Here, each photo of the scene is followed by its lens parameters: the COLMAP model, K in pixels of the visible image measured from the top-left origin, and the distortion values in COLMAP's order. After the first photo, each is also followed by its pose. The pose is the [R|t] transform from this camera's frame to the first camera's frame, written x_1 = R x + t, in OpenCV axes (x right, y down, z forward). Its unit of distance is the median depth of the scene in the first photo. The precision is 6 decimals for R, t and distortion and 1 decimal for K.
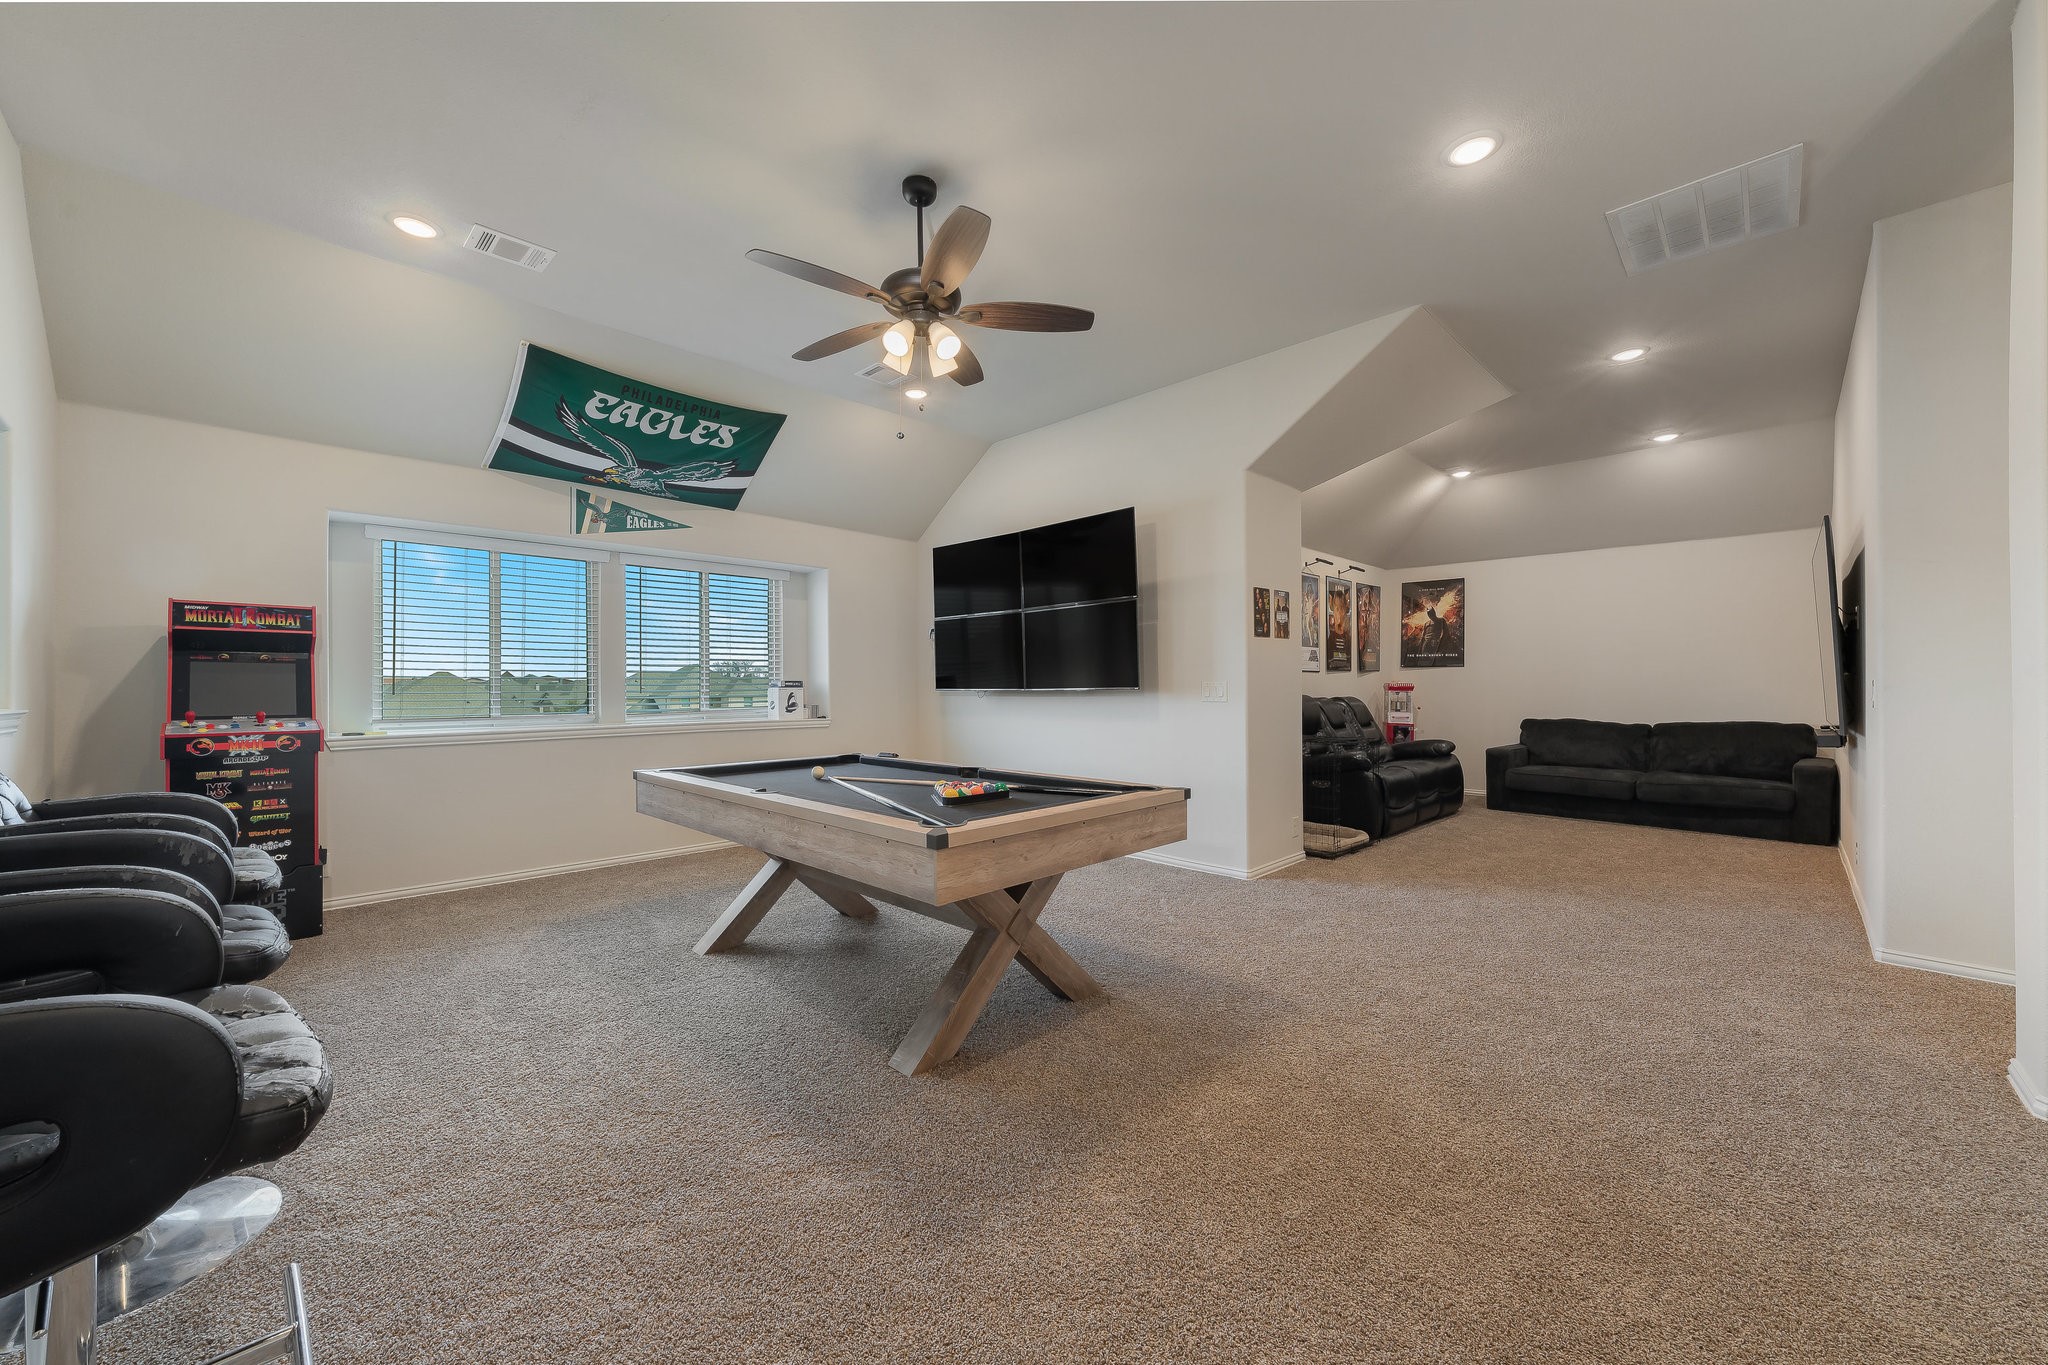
lens RADIAL K [[795.6, 0, 986.5], [0, 795.6, 674.9], [0, 0, 1]] dist [-0.002288, -0.000326]
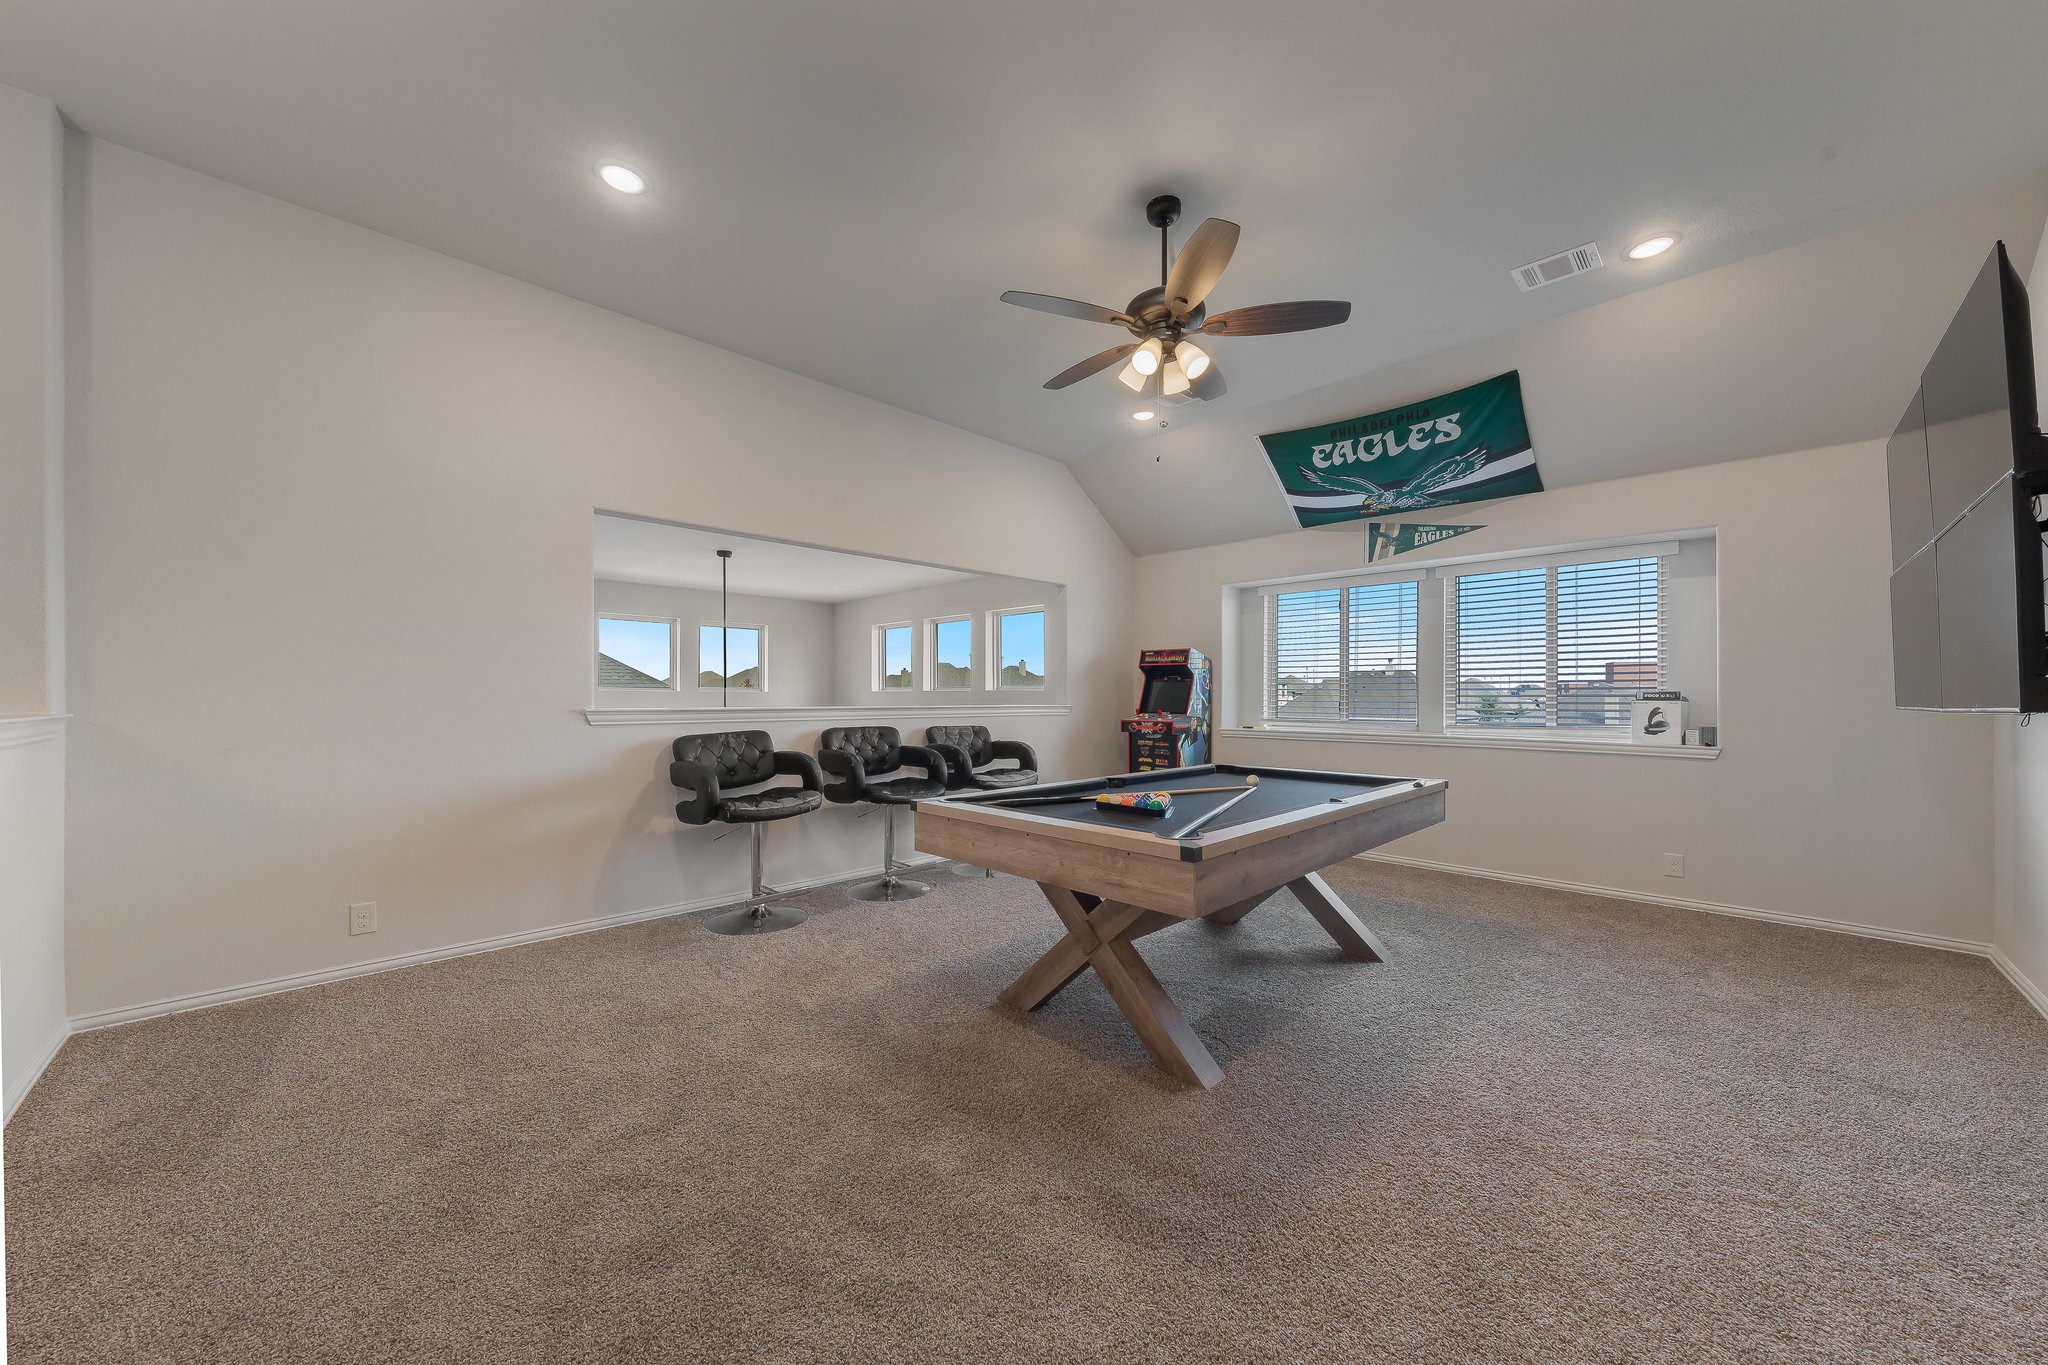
lens RADIAL K [[726.6, 0, 1024.0], [0, 726.6, 689.8], [0, 0, 1]] dist [0.001744, 0.000104]
pose [[-0.002762, -0.005248, -0.999982, 0.538001], [0.008128, 0.999953, -0.005270, 0.005668], [0.999963, -0.008143, -0.002719, 0.523014]]
